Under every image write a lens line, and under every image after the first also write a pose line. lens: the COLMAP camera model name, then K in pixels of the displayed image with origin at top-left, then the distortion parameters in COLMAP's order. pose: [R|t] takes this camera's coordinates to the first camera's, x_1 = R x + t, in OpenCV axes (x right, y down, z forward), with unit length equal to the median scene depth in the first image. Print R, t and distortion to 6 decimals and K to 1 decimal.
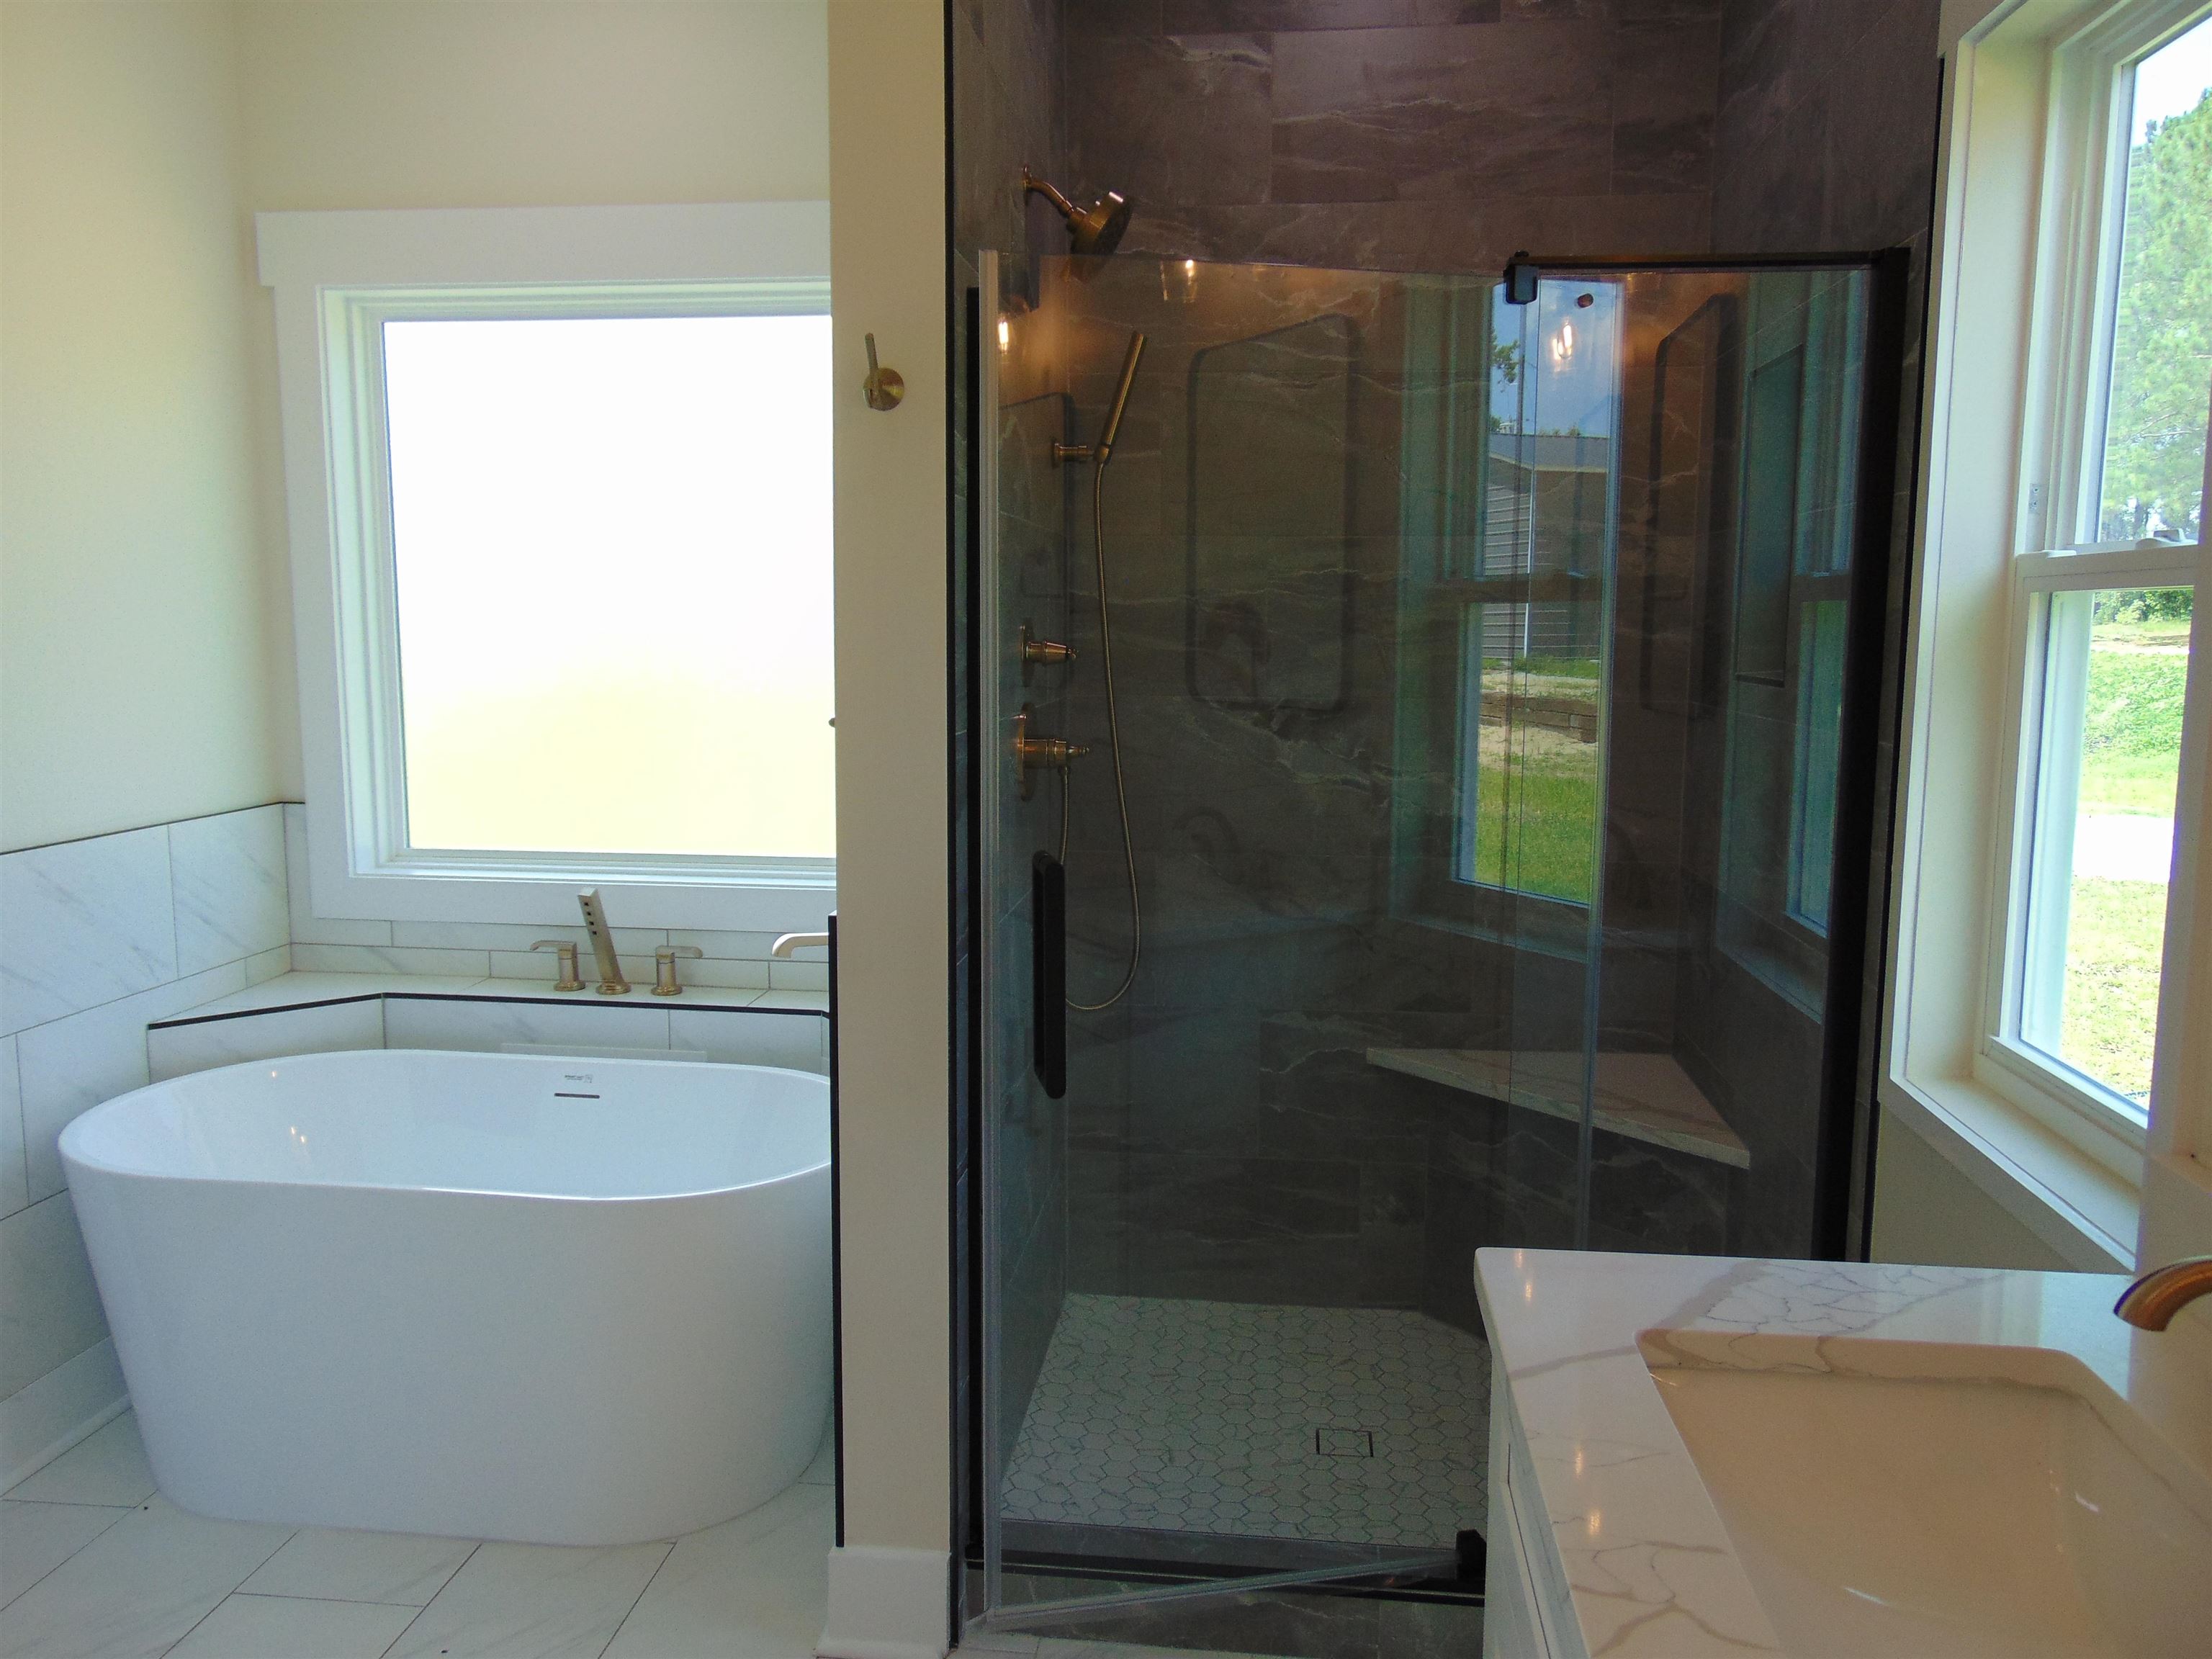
lens RADIAL K [[1675.8, 0, 1105.1], [0, 1675.8, 827.6], [0, 0, 1]] dist [-0.023168, 0.060384]
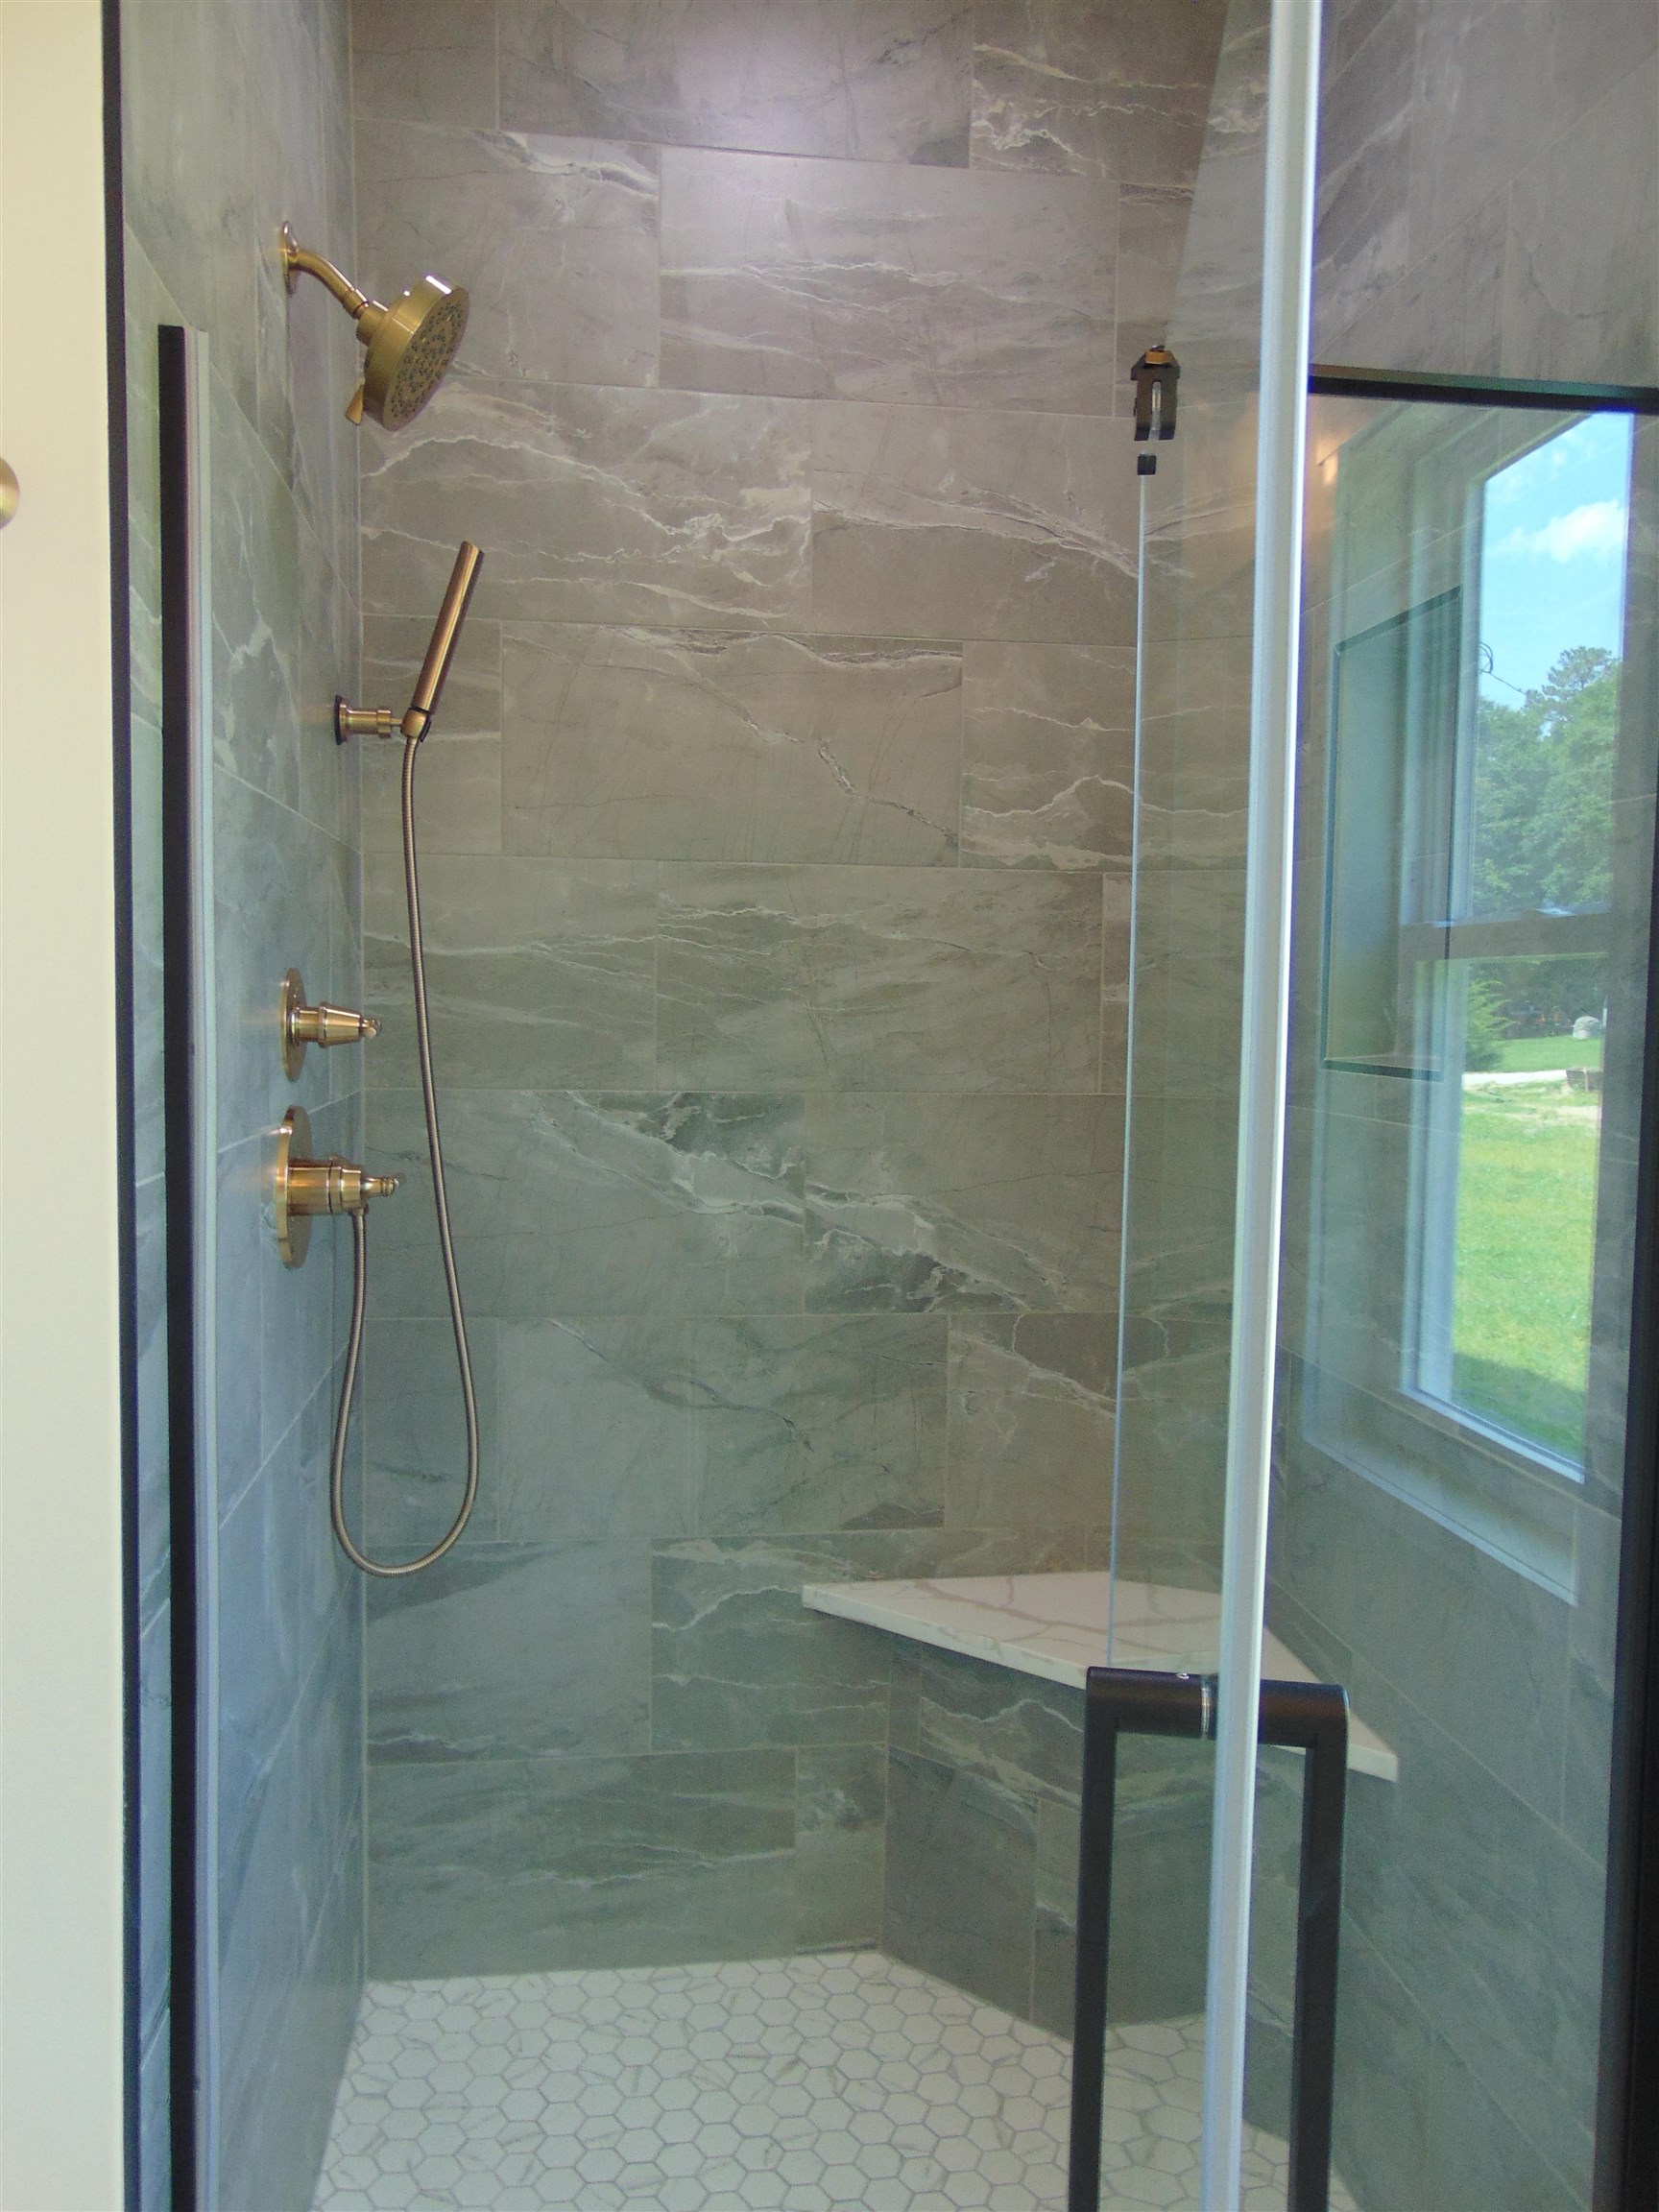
lens RADIAL K [[1675.8, 0, 803.6], [0, 1675.8, 1112.1], [0, 0, 1]] dist [-0.023168, 0.060384]
pose [[0.972278, -0.006756, 0.233729, -0.007511], [0.019369, 0.998474, -0.051709, -0.032923], [-0.233023, 0.054803, 0.970926, 0.320910]]
